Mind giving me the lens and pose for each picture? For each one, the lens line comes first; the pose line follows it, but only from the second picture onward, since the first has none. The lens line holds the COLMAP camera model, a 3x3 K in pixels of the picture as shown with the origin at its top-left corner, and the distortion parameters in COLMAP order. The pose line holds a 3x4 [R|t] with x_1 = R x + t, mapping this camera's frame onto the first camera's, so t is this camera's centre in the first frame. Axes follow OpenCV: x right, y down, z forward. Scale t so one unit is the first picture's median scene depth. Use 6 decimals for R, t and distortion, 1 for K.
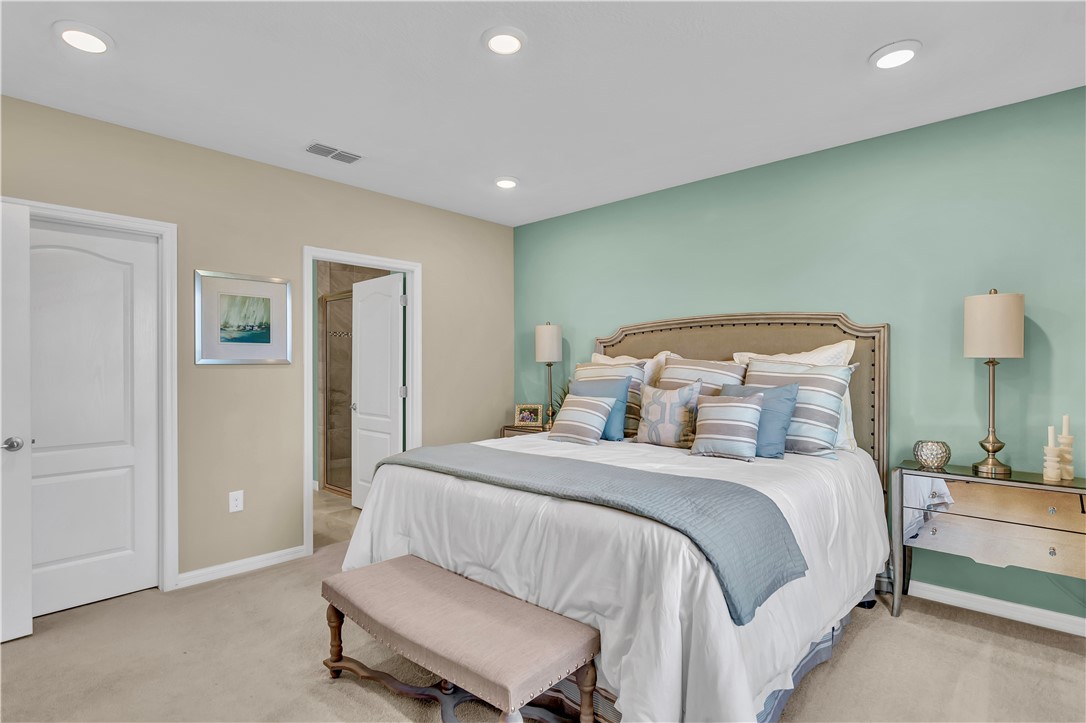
lens RADIAL K [[546.5, 0, 545.1], [0, 546.5, 339.4], [0, 0, 1]] dist [0.002381, -0.000654]
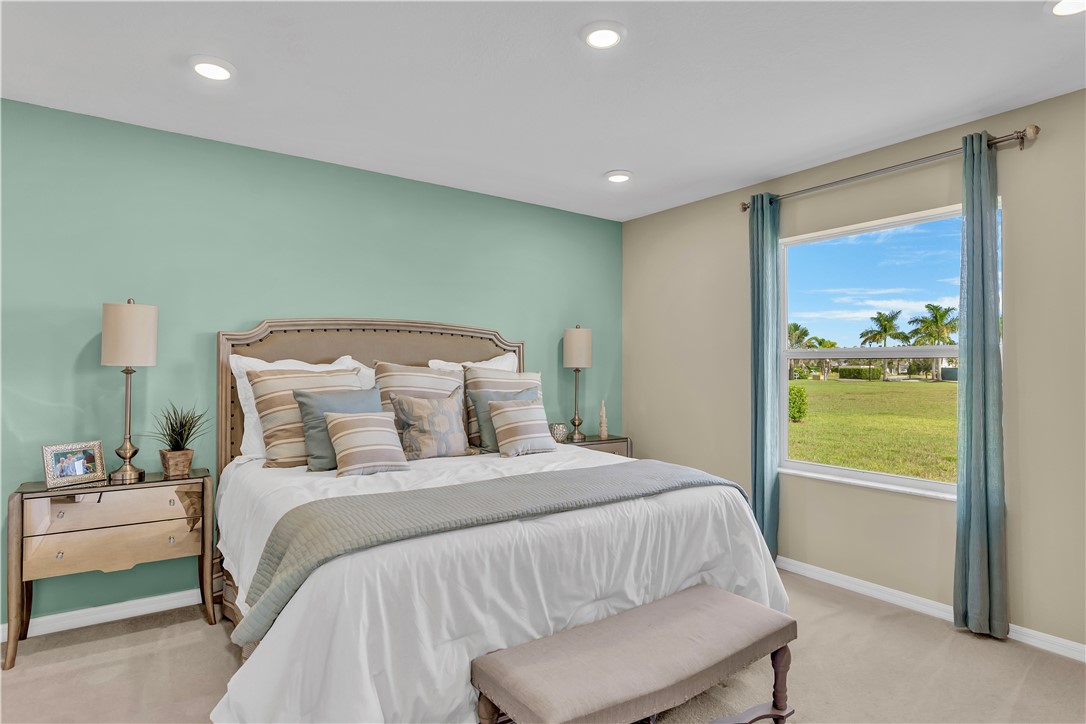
lens RADIAL K [[572.2, 0, 543.0], [0, 572.2, 362.0], [0, 0, 1]] dist [-0.060146, 0.035413]
pose [[0.222378, 0.018390, 0.974787, -0.705667], [-0.044760, 0.998960, -0.008635, 0.031136], [-0.973933, -0.041711, 0.222970, 0.618209]]
